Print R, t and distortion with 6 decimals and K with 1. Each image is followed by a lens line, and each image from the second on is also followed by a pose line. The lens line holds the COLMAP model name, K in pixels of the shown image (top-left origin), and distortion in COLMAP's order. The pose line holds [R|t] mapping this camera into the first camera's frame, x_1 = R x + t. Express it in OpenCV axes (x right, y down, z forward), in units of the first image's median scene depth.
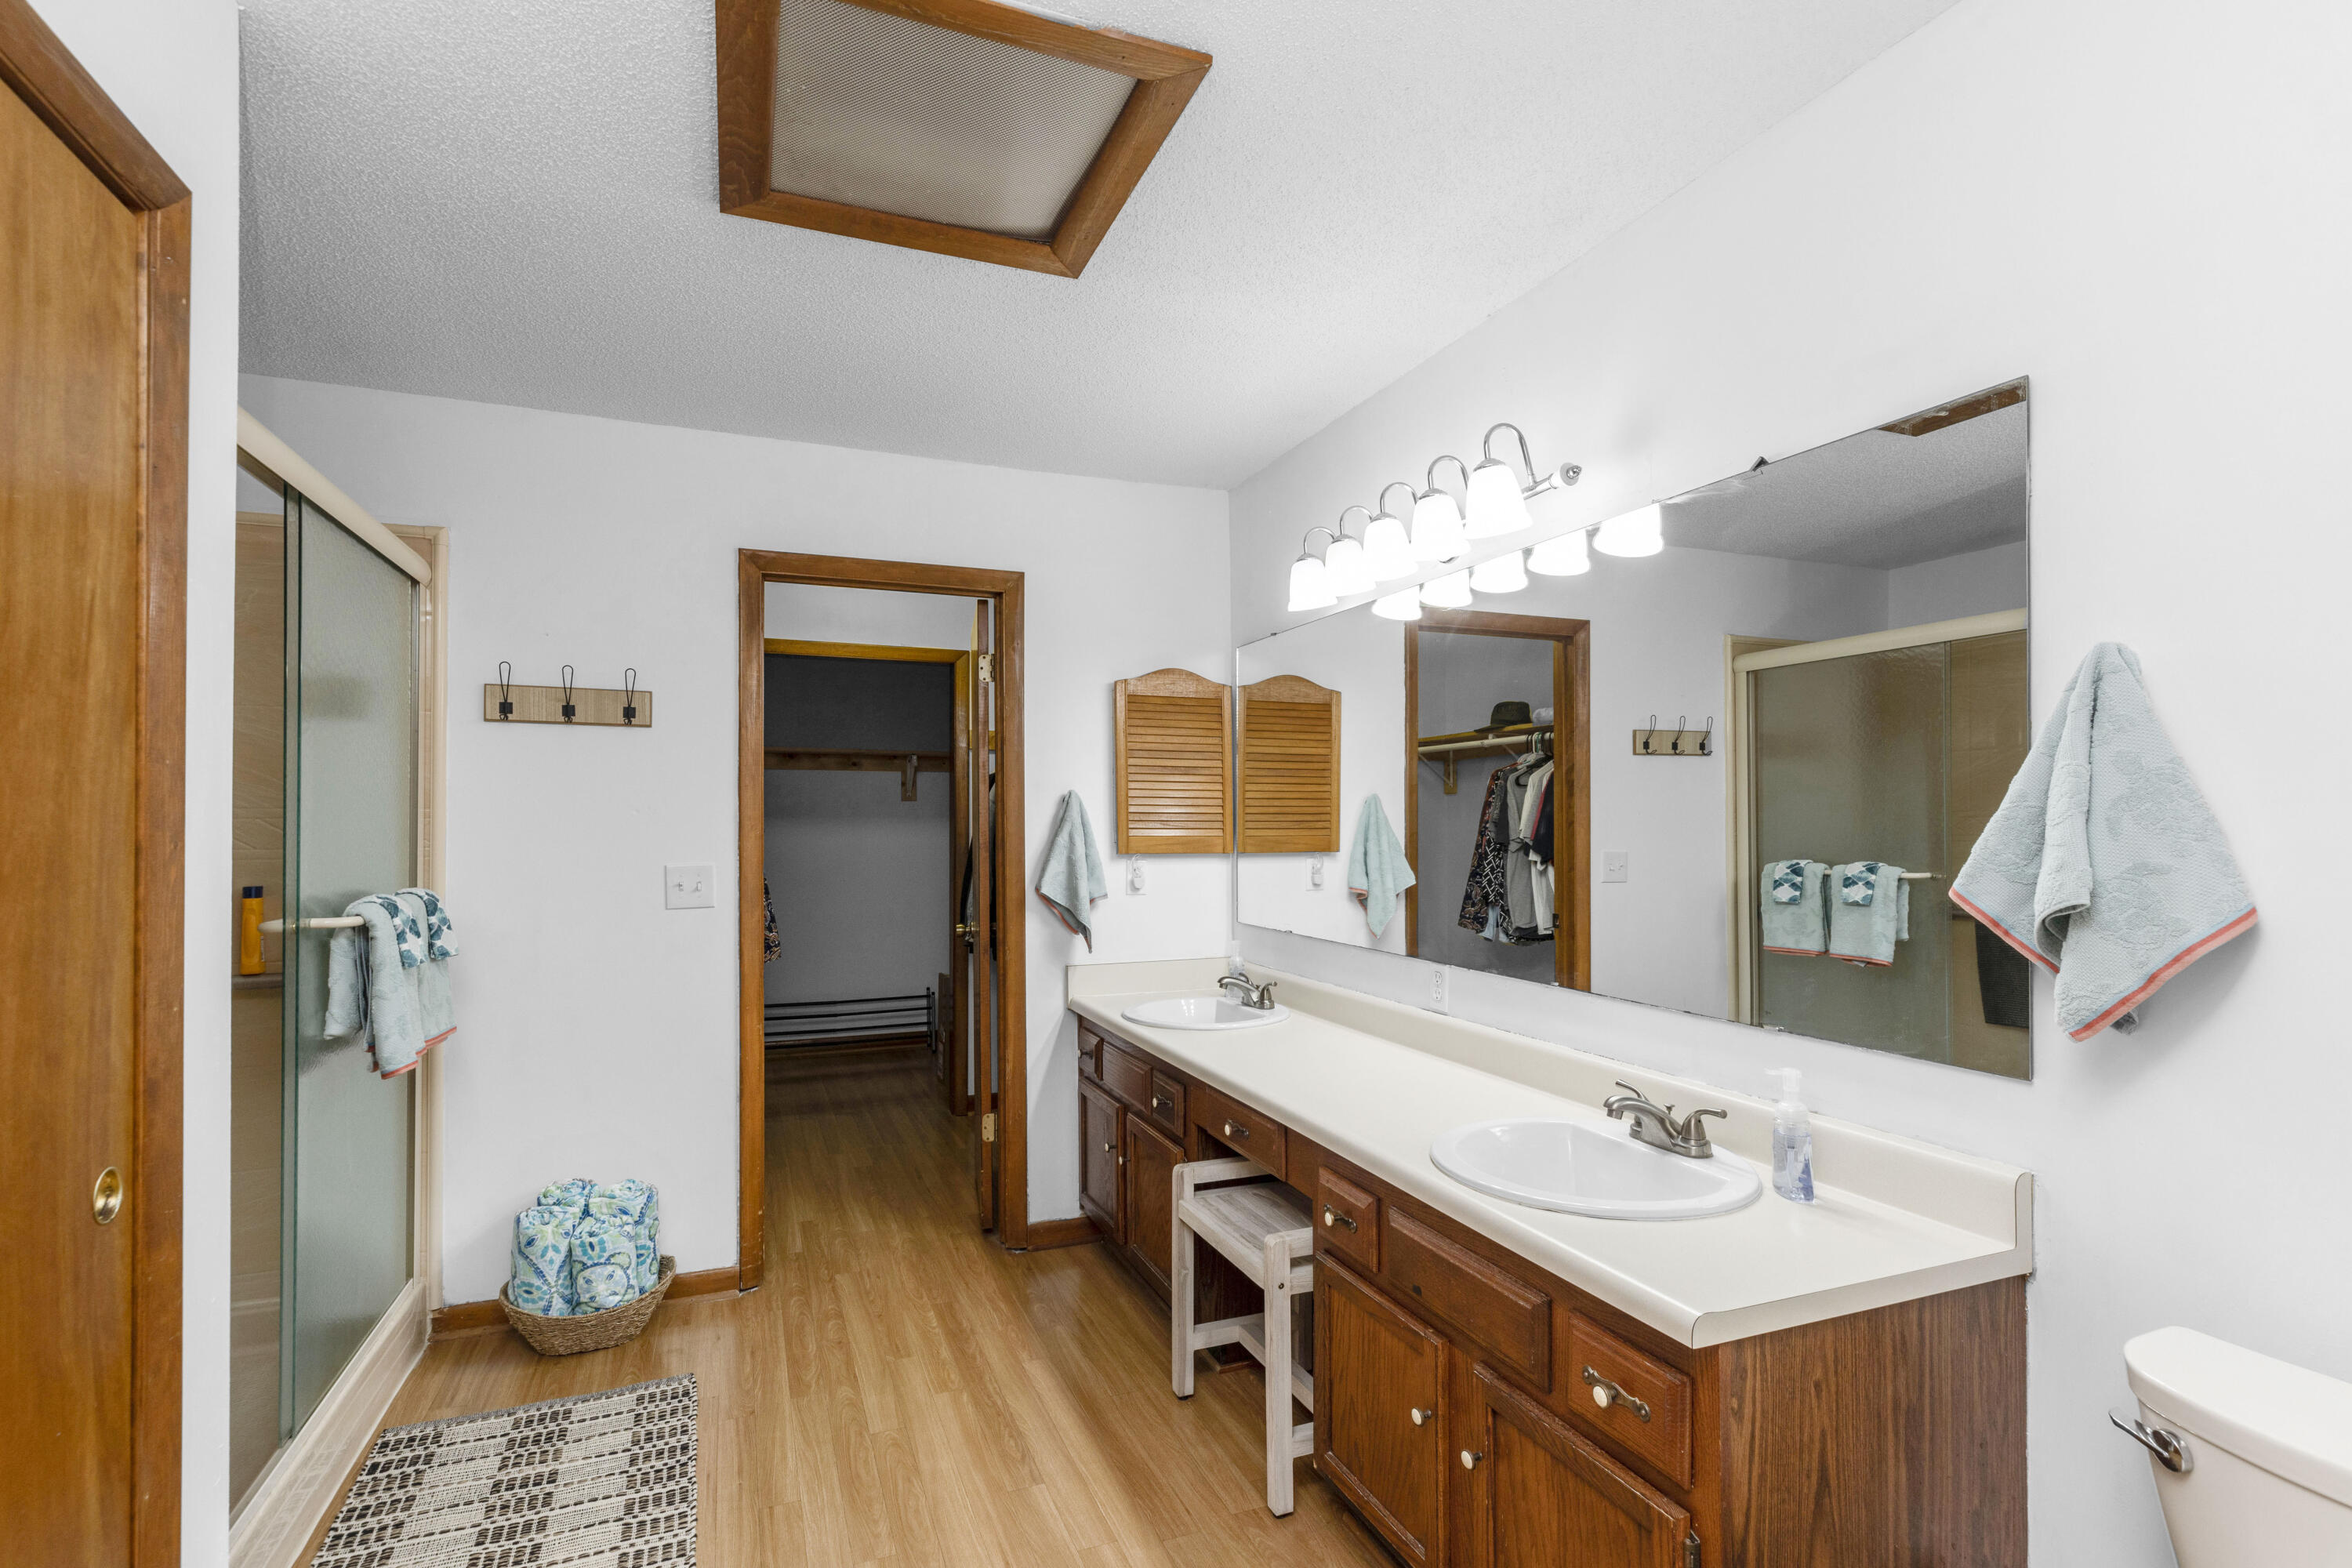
lens RADIAL K [[1111.8, 0, 1180.0], [0, 1111.8, 810.0], [0, 0, 1]] dist [0.014954, 0.000048]
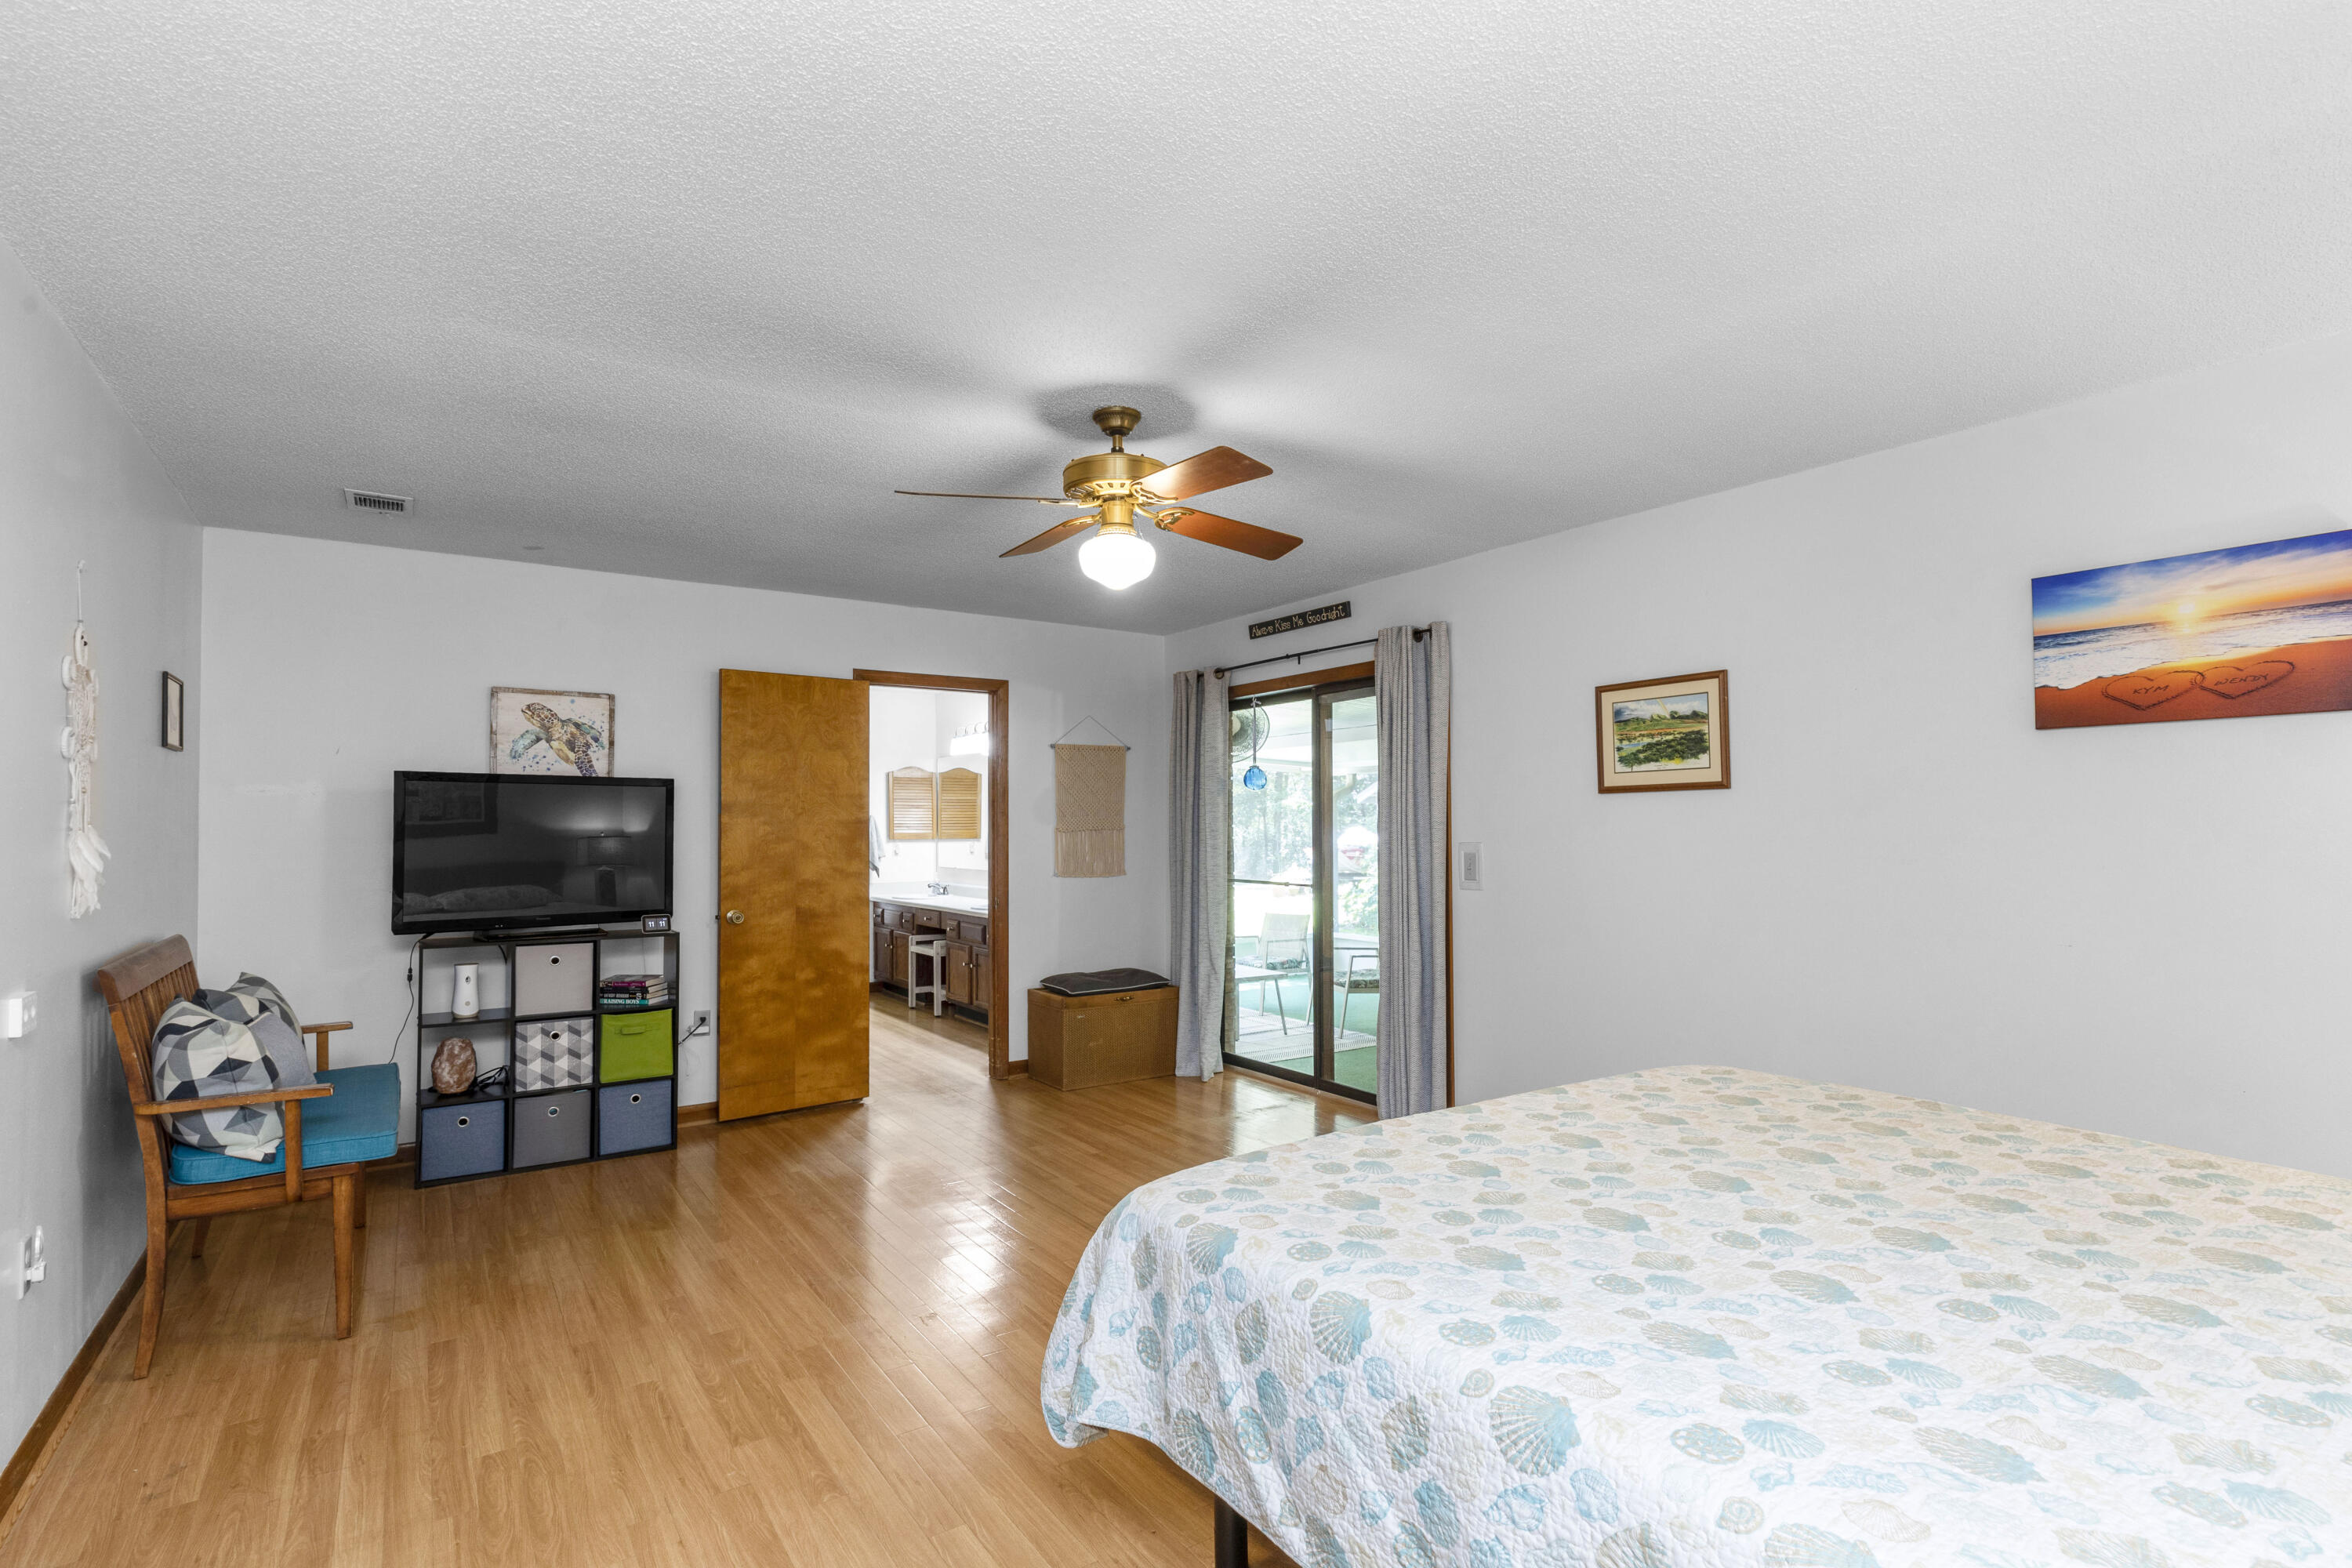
lens RADIAL K [[1111.8, 0, 1180.0], [0, 1111.8, 810.0], [0, 0, 1]] dist [0.014954, 0.000048]
pose [[0.979623, 0.002746, 0.200825, 0.092575], [-0.002361, 0.999995, -0.002158, -0.028009], [-0.200830, 0.001640, 0.979625, -1.809056]]
